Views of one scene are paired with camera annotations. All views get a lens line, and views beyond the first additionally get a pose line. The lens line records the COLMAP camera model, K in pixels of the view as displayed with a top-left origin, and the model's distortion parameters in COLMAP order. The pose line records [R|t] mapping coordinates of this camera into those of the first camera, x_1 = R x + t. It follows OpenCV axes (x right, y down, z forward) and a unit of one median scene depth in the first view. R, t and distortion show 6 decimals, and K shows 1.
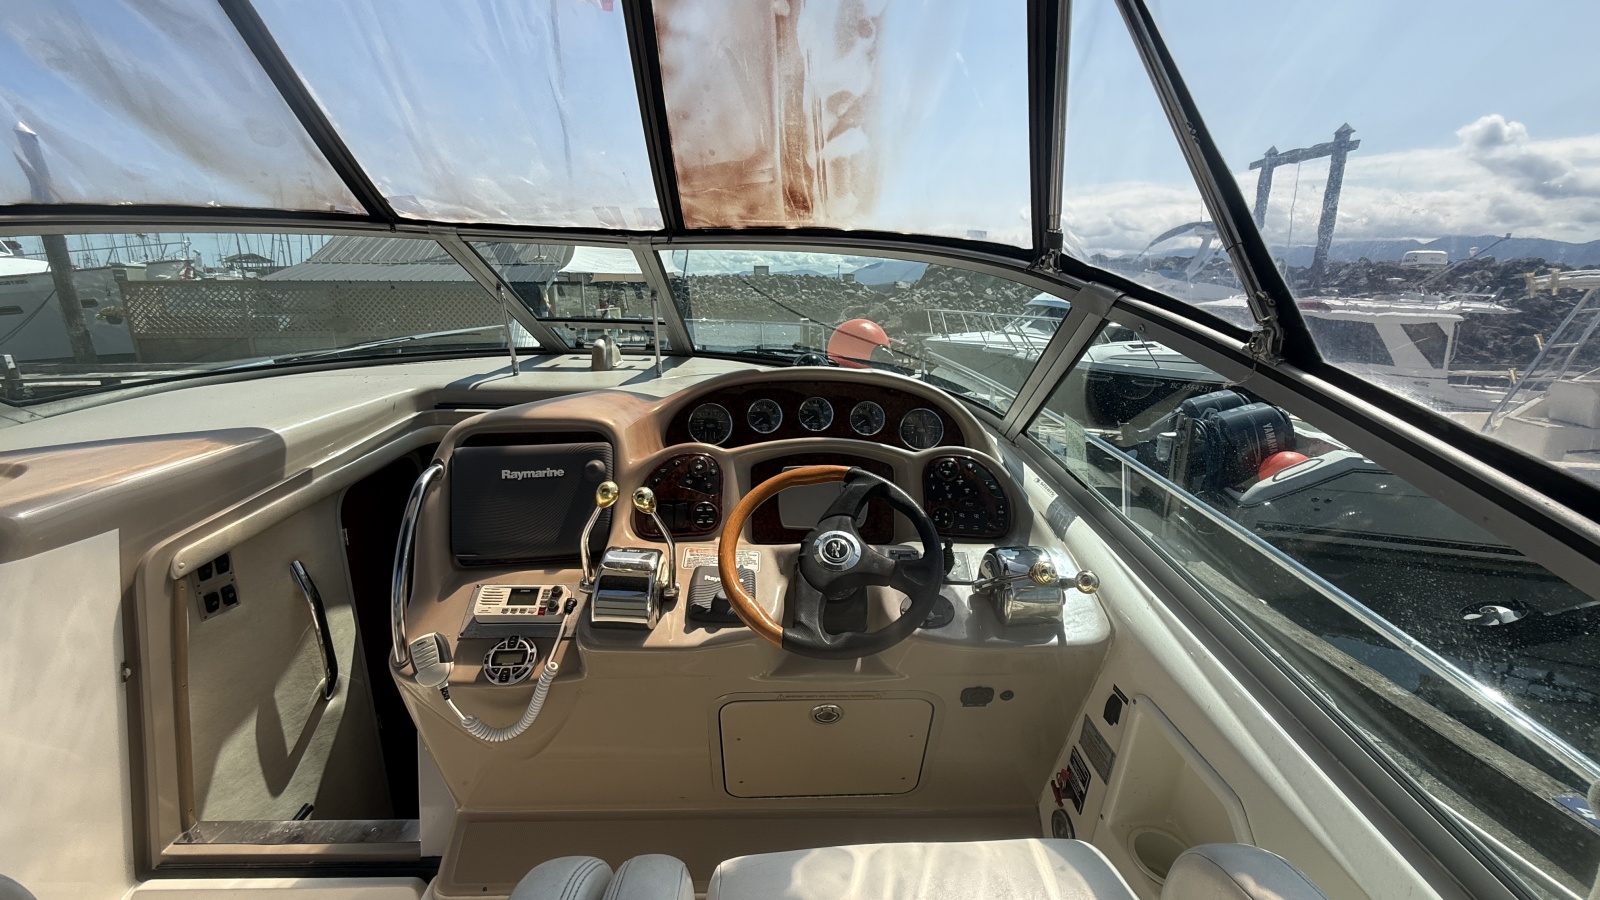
lens RADIAL K [[653.8, 0, 800.0], [0, 653.8, 450.0], [0, 0, 1]] dist [0.005789, -0.000090]
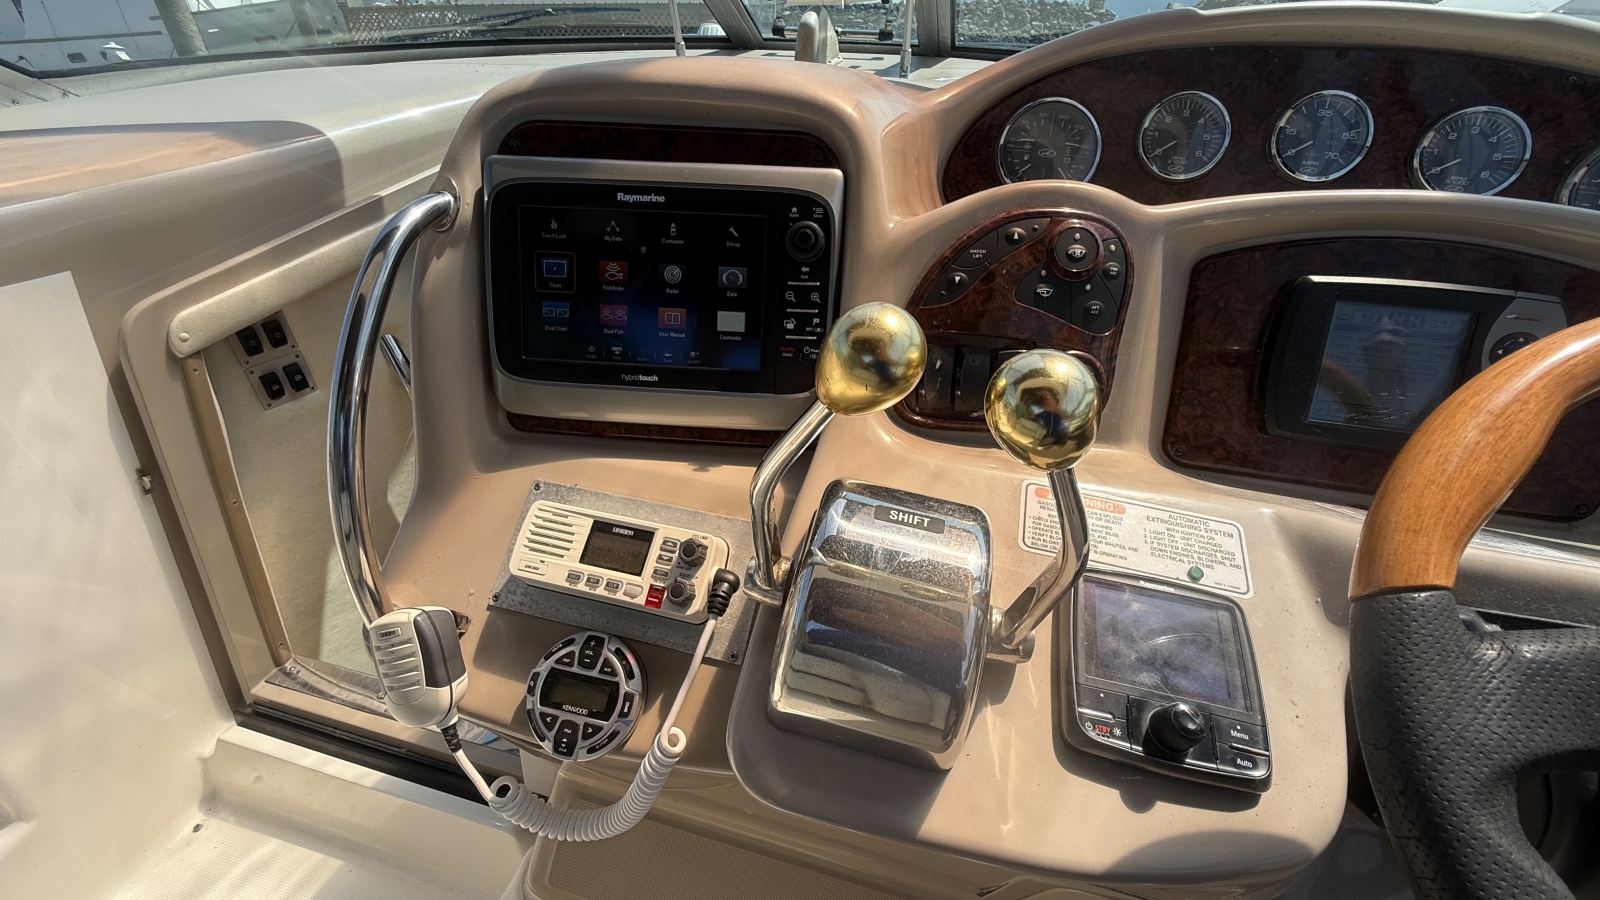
lens RADIAL K [[653.8, 0, 800.0], [0, 653.8, 450.0], [0, 0, 1]] dist [0.005789, -0.000090]
pose [[0.956971, 0.159853, -0.242185, -0.162203], [-0.070409, 0.937561, 0.340620, 0.013857], [0.281512, -0.308911, 0.908474, 0.492828]]
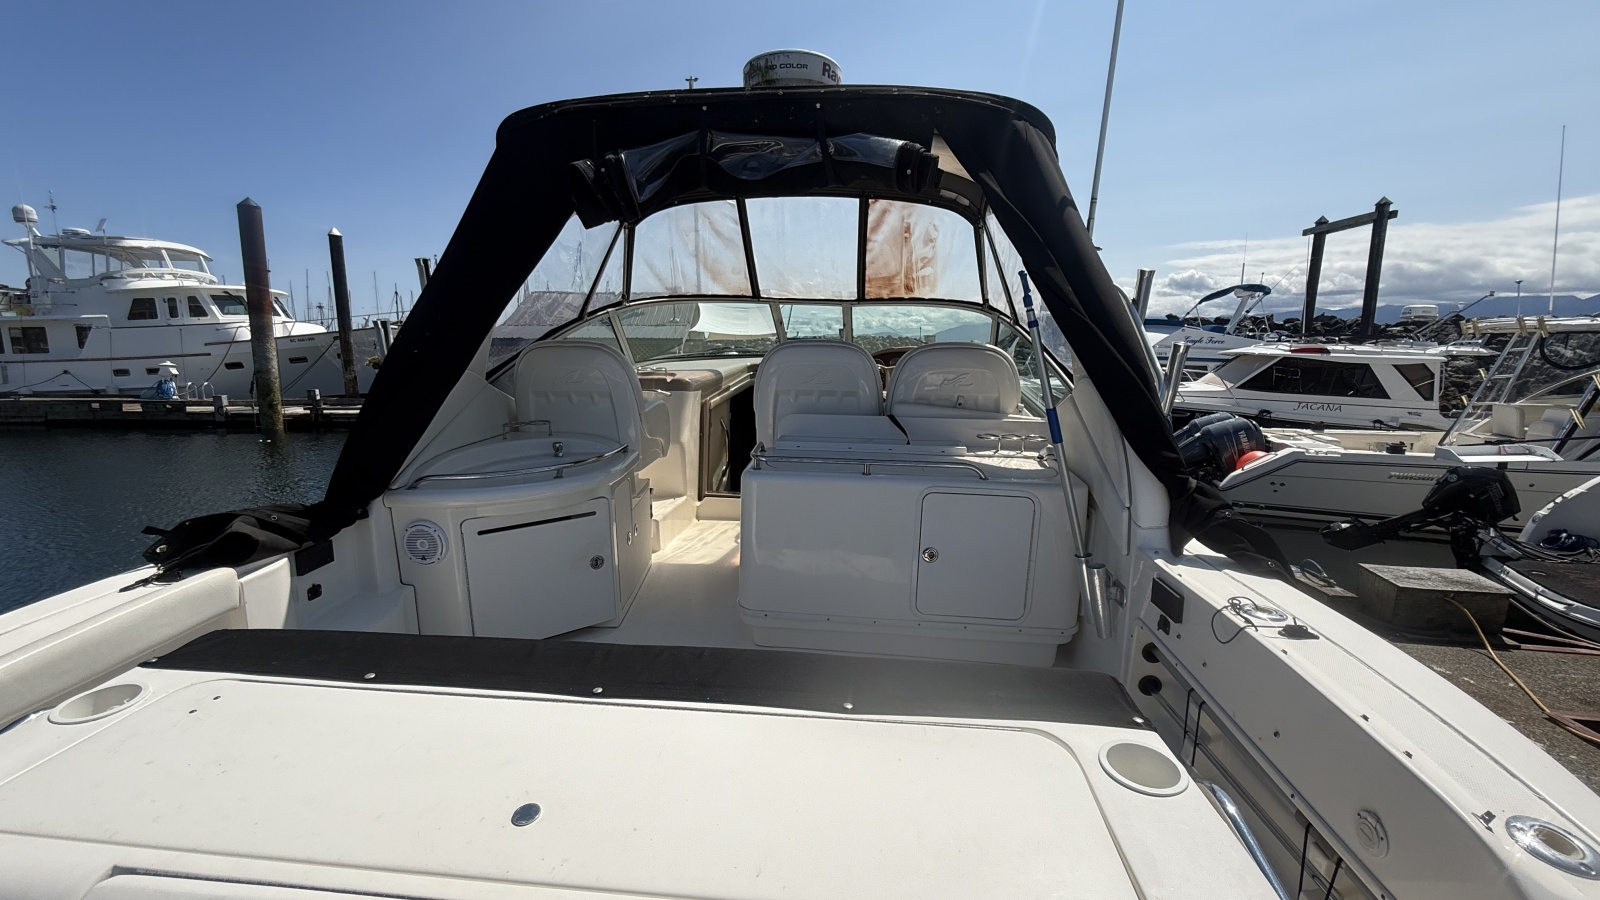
lens RADIAL K [[649.1, 0, 796.0], [0, 649.1, 473.9], [0, 0, 1]] dist [0.014235, -0.000056]
pose [[0.990780, 0.022099, -0.133665, -0.096591], [-0.029869, 0.997961, -0.056413, 0.617348], [0.132146, 0.059886, 0.989420, -1.873237]]
